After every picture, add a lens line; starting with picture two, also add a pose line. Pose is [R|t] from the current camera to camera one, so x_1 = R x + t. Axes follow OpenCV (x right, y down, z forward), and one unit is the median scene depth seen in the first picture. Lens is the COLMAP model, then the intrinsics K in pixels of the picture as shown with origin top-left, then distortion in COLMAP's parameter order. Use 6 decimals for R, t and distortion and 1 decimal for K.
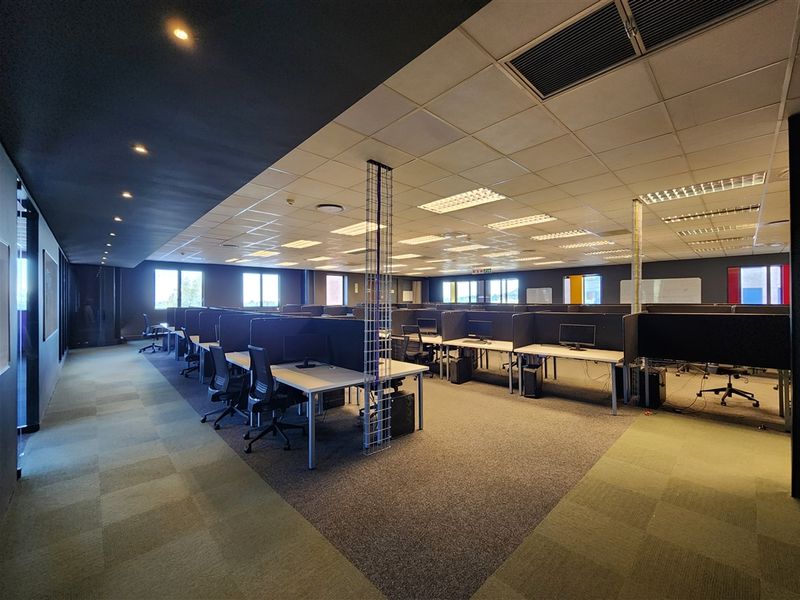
lens RADIAL K [[325.3, 0, 404.9], [0, 325.3, 299.4], [0, 0, 1]] dist [-0.001689, 0.000086]
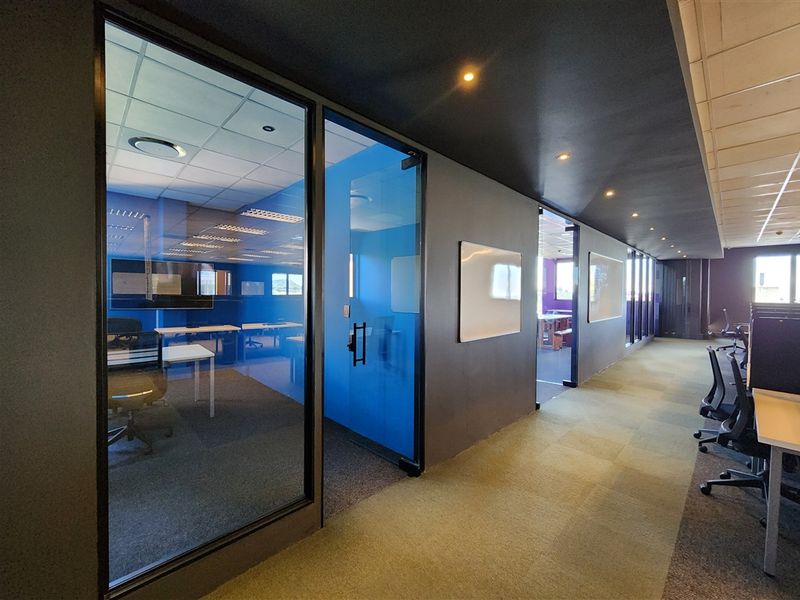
lens RADIAL K [[325.3, 0, 404.6], [0, 325.3, 297.9], [0, 0, 1]] dist [-0.001689, 0.000086]
pose [[0.033125, 0.023000, -0.999187, 0.241264], [-0.007098, 0.999715, 0.022777, -0.001892], [0.999426, 0.006338, 0.033278, 0.254948]]
